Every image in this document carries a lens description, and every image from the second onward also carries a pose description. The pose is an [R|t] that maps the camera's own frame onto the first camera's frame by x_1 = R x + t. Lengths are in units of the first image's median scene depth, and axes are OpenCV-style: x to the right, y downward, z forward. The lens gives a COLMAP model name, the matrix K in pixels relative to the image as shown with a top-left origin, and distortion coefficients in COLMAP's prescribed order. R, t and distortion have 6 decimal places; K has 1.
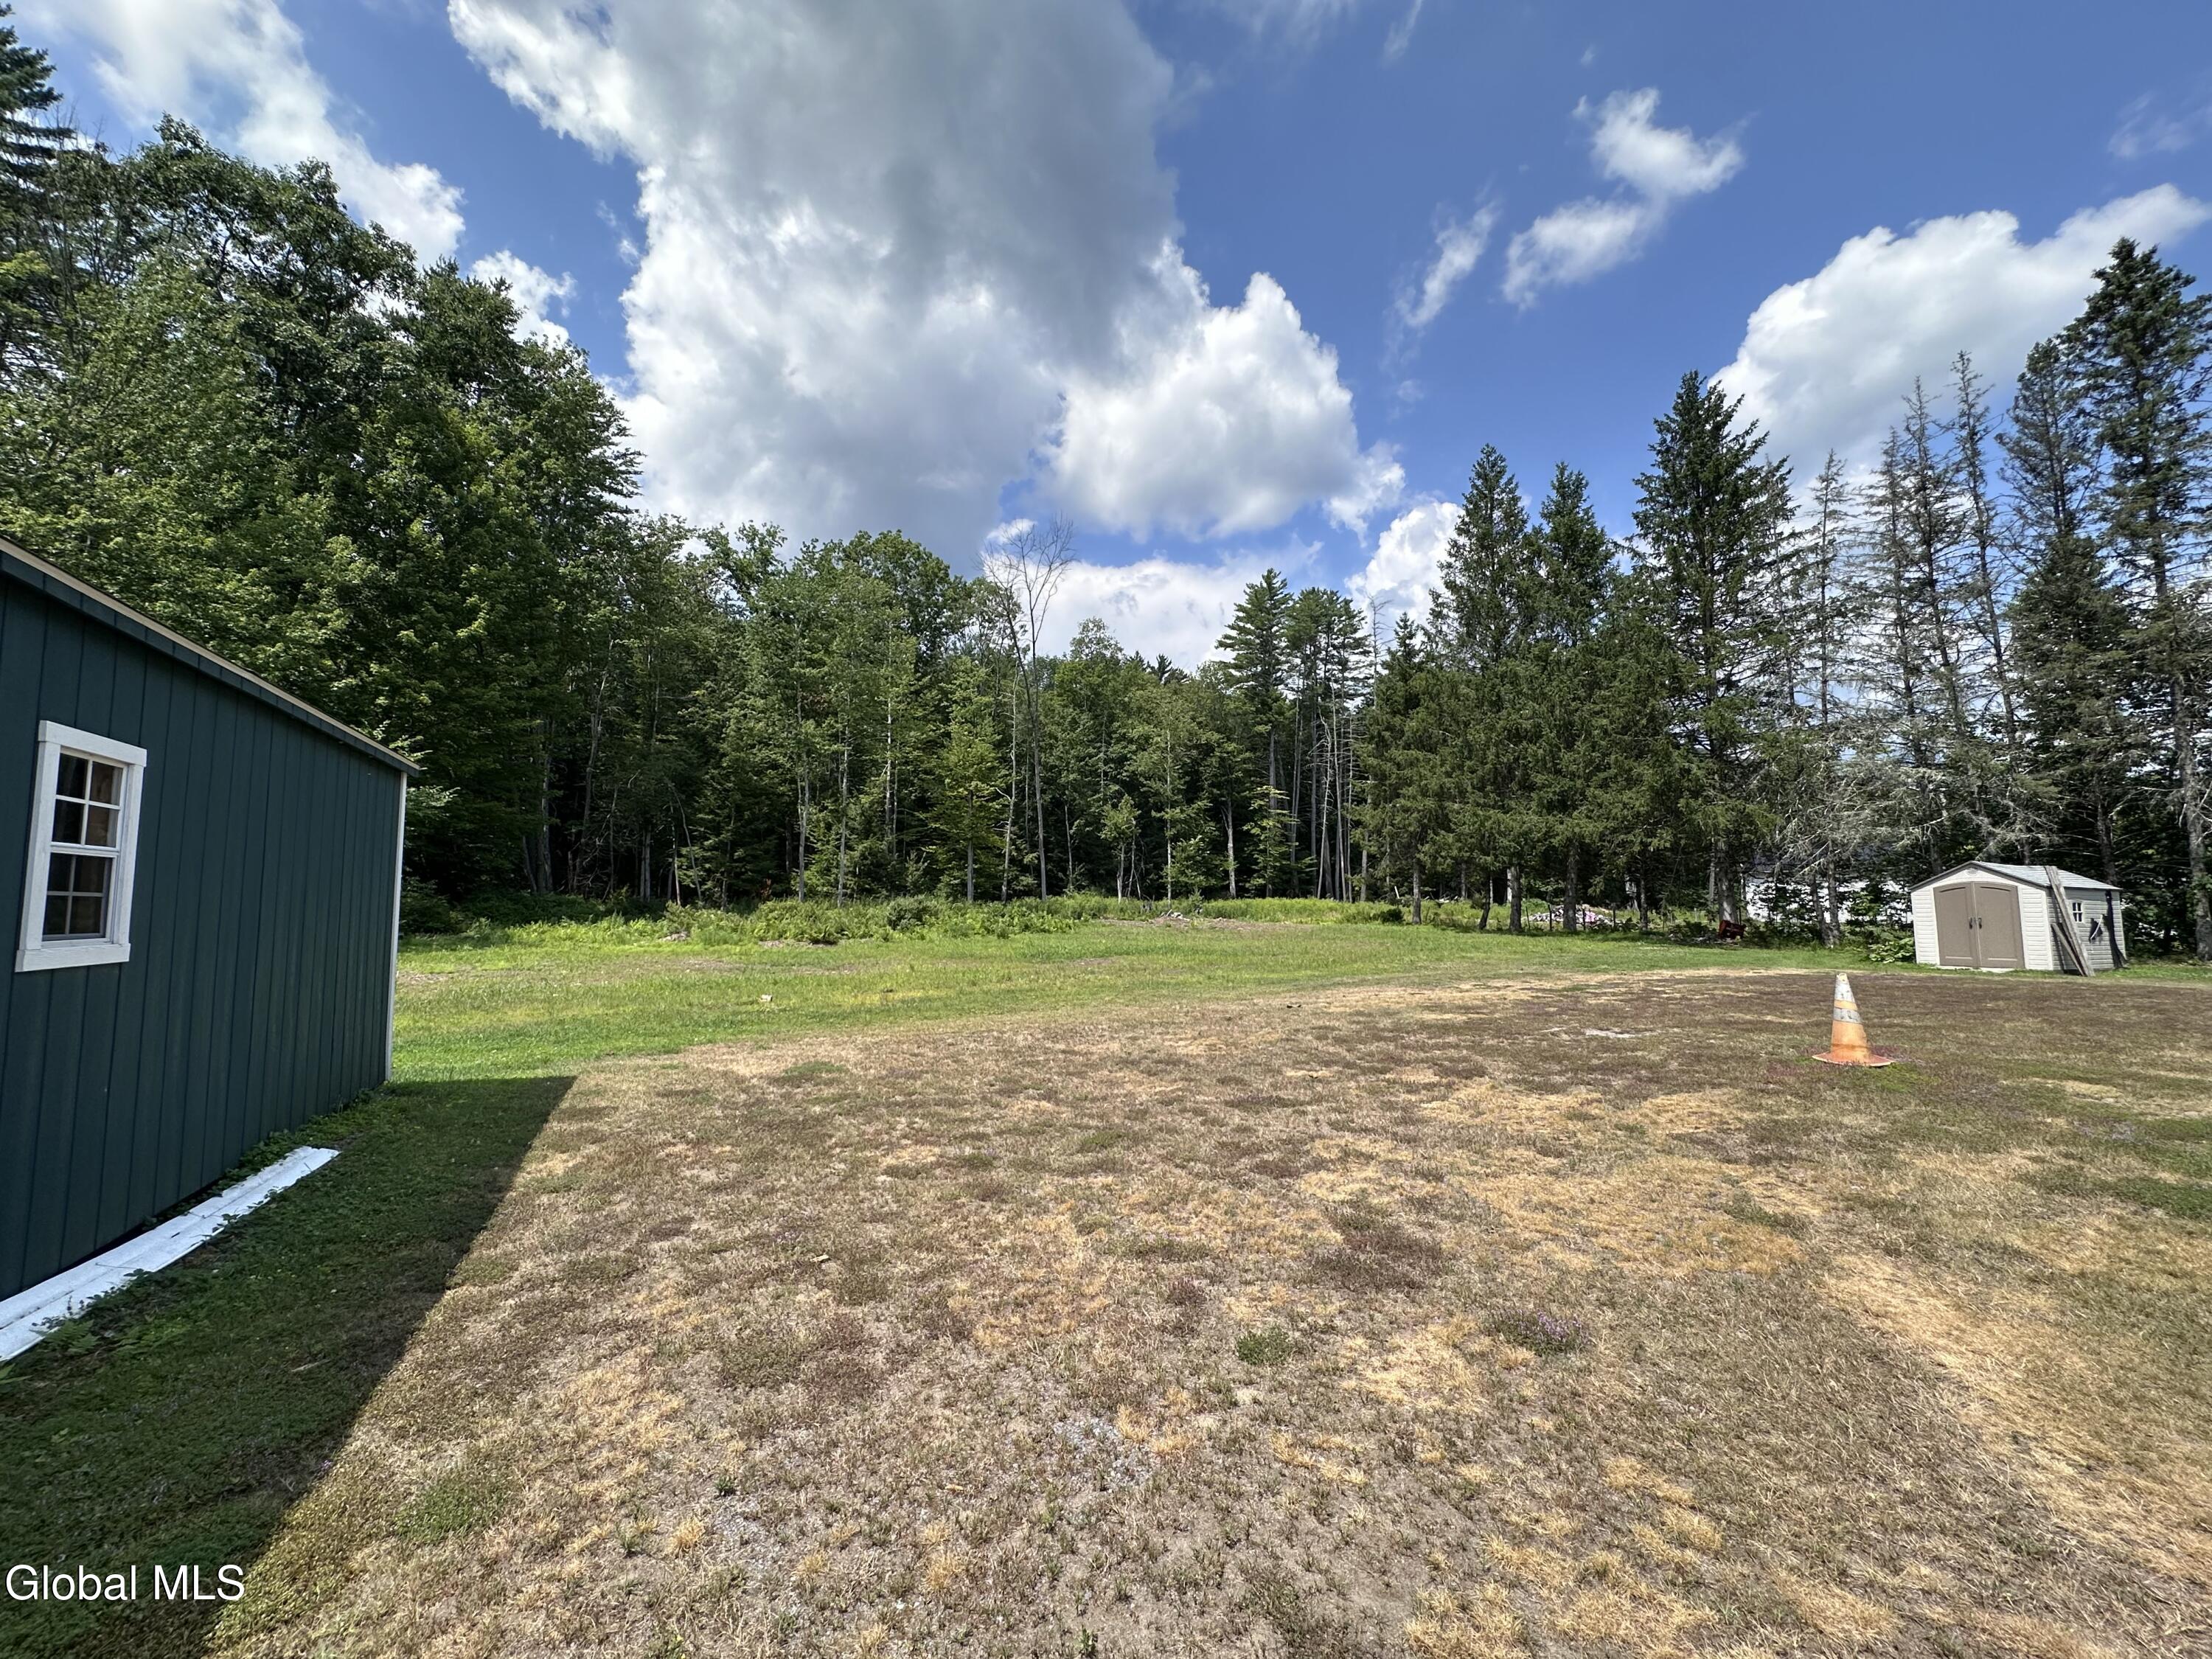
lens RADIAL K [[888.5, 0, 1106.0], [0, 888.5, 829.5], [0, 0, 1]] dist [0.000662, -0.000038]
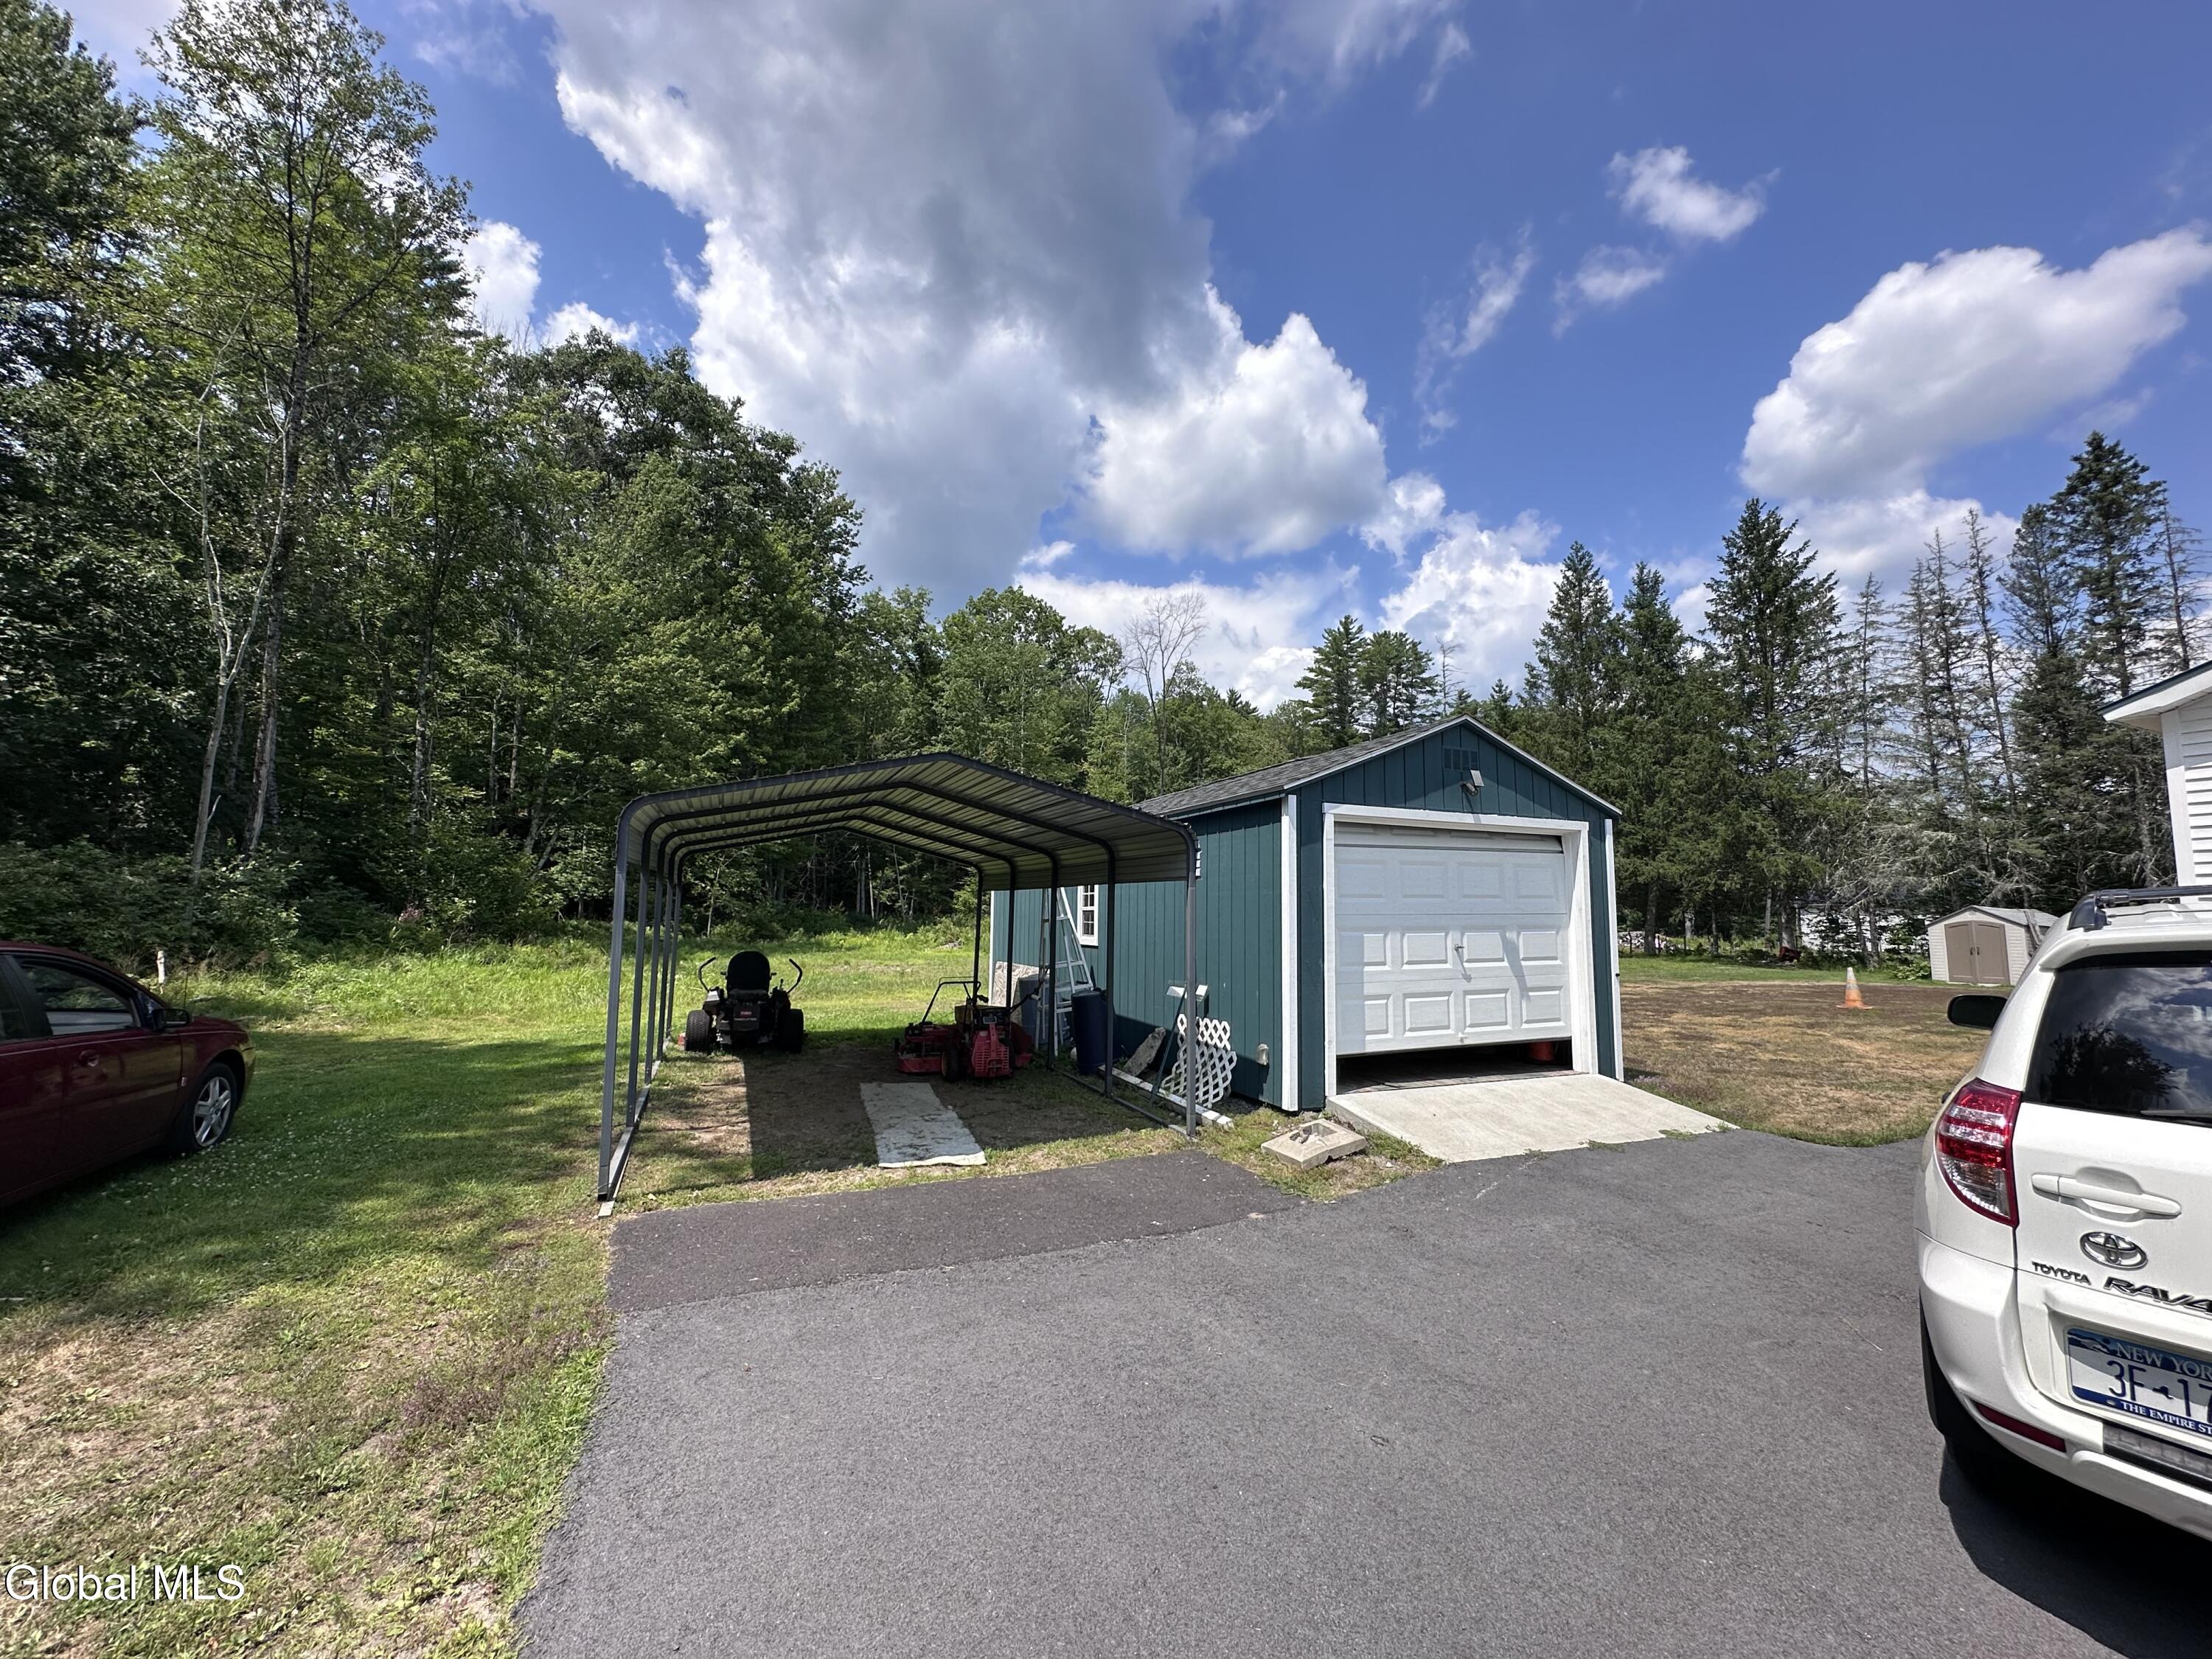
lens RADIAL K [[883.6, 0, 1112.1], [0, 883.6, 827.2], [0, 0, 1]] dist [0.000574, 0.000463]
pose [[0.999250, 0.012622, -0.036607, -0.178429], [-0.013479, 0.999638, -0.023274, -0.021268], [0.036300, 0.023750, 0.999059, -0.243941]]
